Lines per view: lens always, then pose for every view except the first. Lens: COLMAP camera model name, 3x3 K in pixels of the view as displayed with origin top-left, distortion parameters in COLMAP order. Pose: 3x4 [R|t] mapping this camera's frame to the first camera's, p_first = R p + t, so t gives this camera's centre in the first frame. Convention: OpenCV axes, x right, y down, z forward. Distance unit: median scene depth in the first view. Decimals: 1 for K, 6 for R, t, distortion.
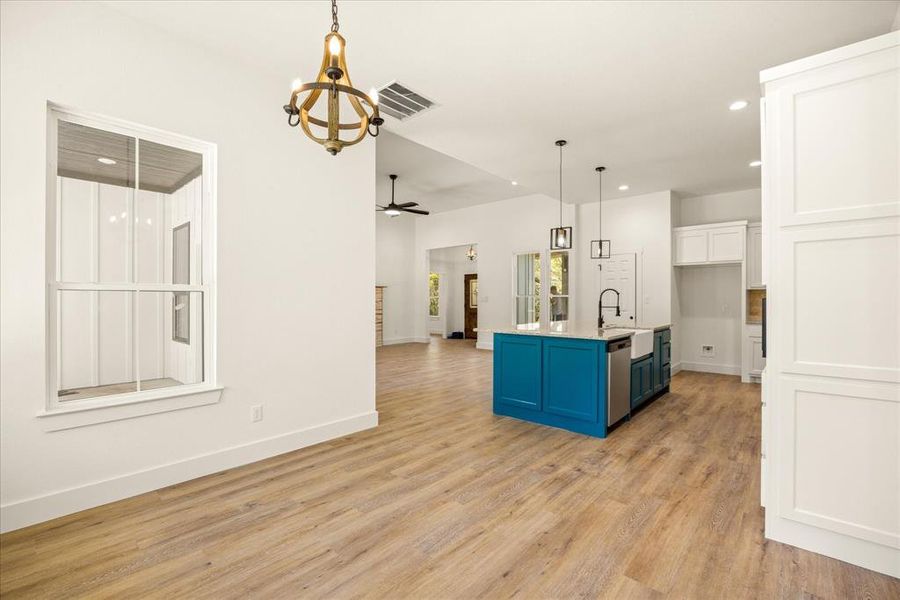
lens RADIAL K [[402.0, 0, 450.0], [0, 402.0, 300.0], [0, 0, 1]] dist [-0.013755, -0.000109]
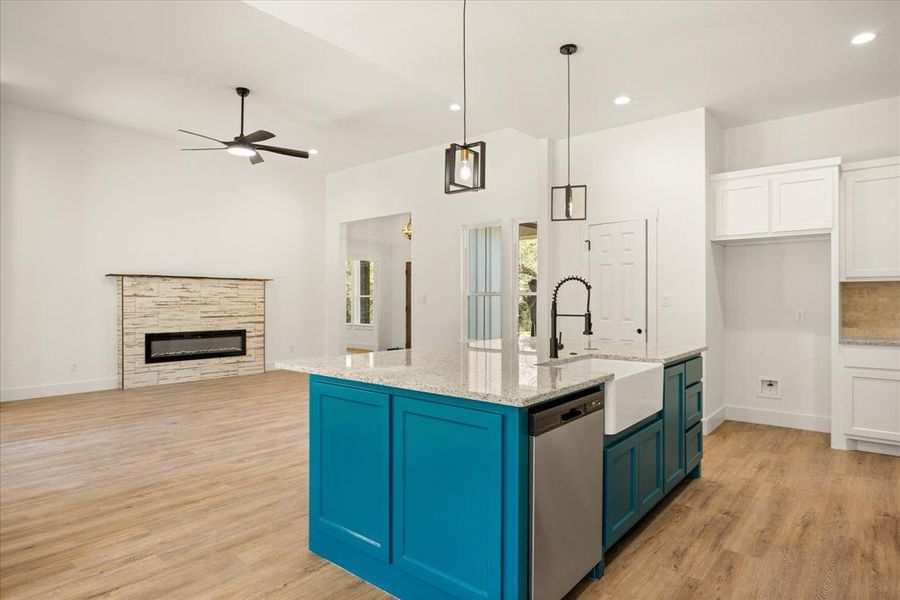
lens RADIAL K [[514.5, 0, 450.0], [0, 514.5, 300.0], [0, 0, 1]] dist [-0.008119, -0.001209]
pose [[0.999655, -0.000219, 0.026268, 0.177838], [0.000229, 1.000000, -0.000389, -0.000349], [-0.026268, 0.000395, 0.999655, 0.294991]]
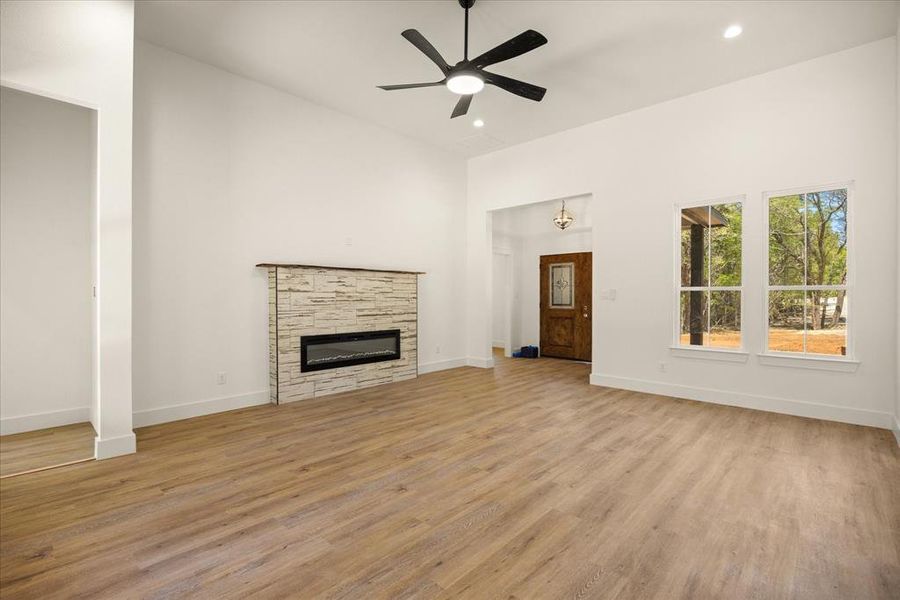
lens RADIAL K [[420.4, 0, 450.0], [0, 420.4, 300.0], [0, 0, 1]] dist [-0.001051, -0.000139]
pose [[0.999700, -0.000411, -0.024479, -0.182939], [0.000644, 0.999955, 0.009501, -0.000245], [0.024474, -0.009514, 0.999655, 0.694329]]
